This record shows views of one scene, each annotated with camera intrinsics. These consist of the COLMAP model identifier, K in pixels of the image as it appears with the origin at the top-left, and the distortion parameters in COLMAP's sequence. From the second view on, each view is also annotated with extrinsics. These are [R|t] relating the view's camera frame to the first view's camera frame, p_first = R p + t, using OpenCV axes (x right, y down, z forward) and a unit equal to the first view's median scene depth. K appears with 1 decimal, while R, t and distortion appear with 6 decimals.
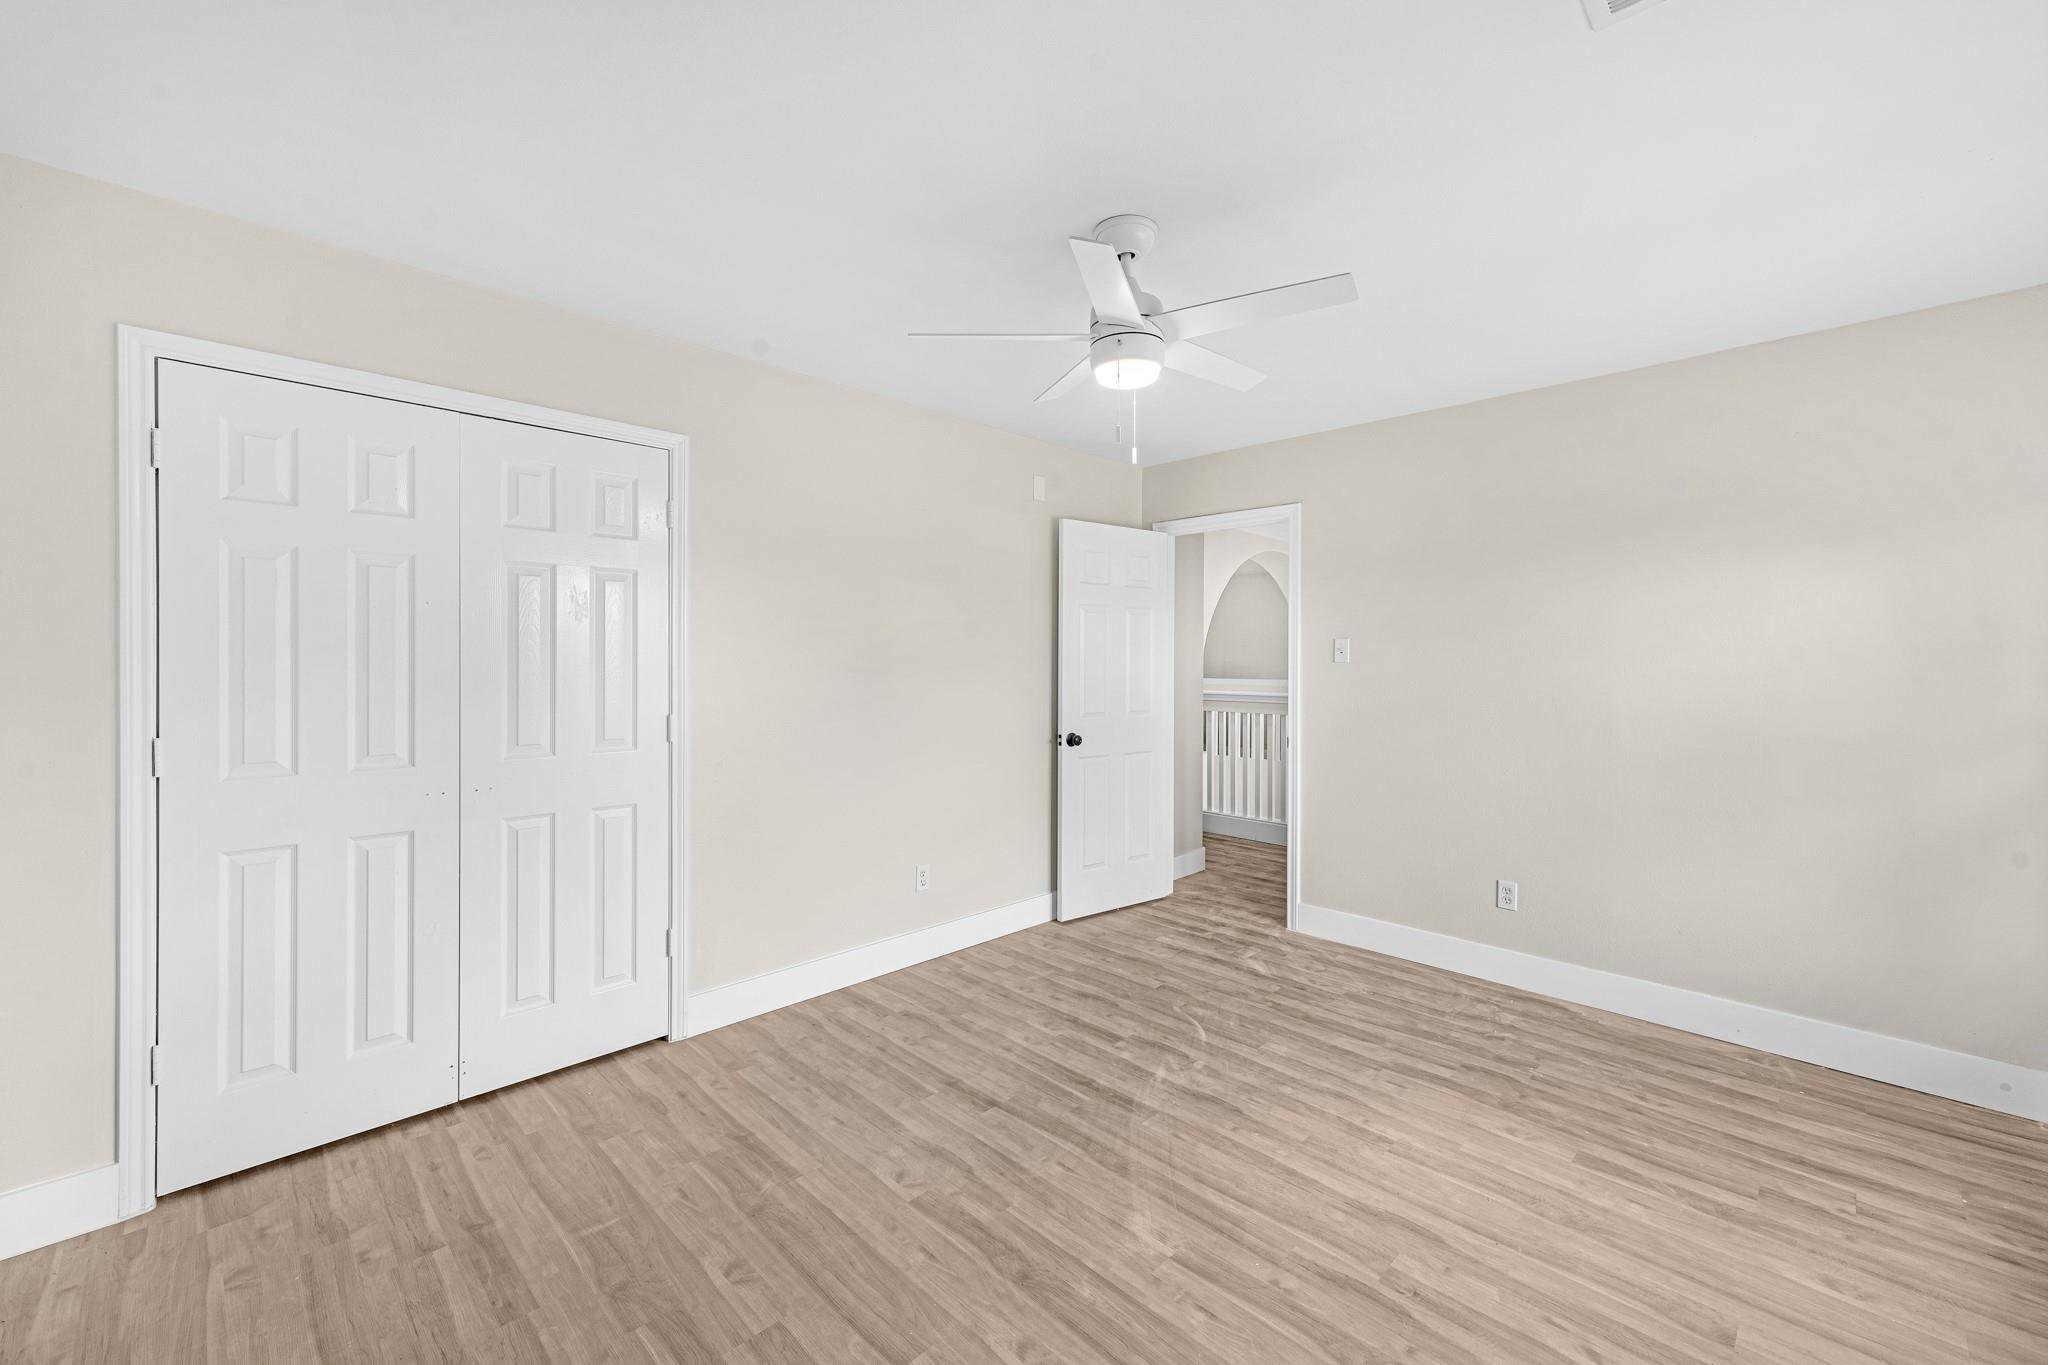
lens RADIAL K [[824.8, 0, 1022.5], [0, 824.8, 672.5], [0, 0, 1]] dist [-0.000955, -0.000183]
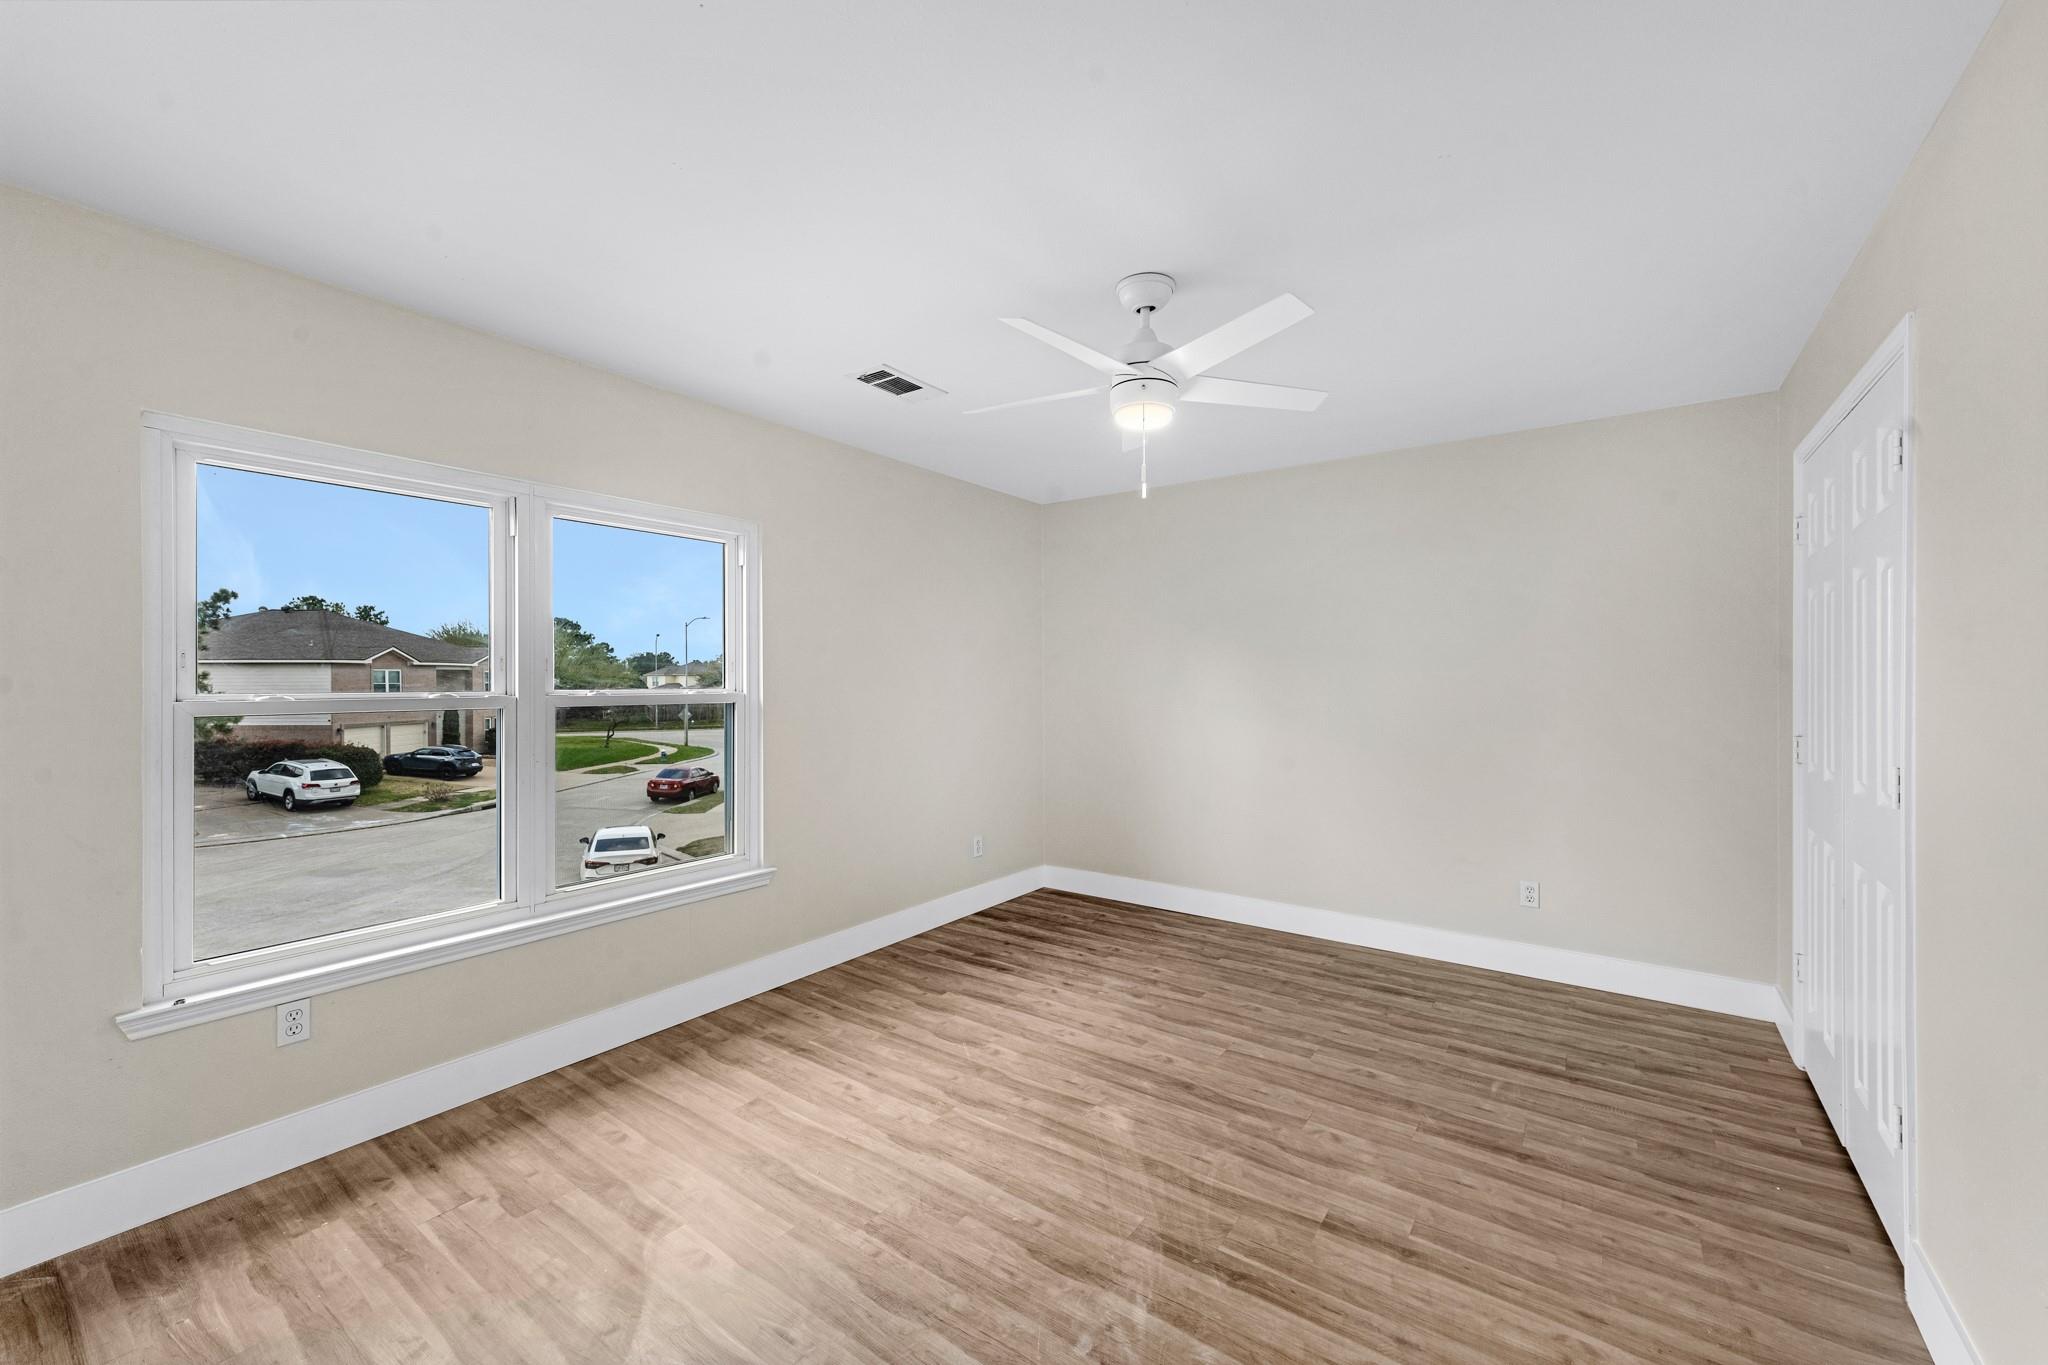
lens RADIAL K [[824.8, 0, 1022.5], [0, 824.8, 672.5], [0, 0, 1]] dist [-0.000955, -0.000183]
pose [[-0.986689, -0.002407, -0.162598, 0.431245], [-0.003981, 0.999948, 0.009358, -0.031817], [0.162567, 0.009881, -0.986648, 1.909292]]
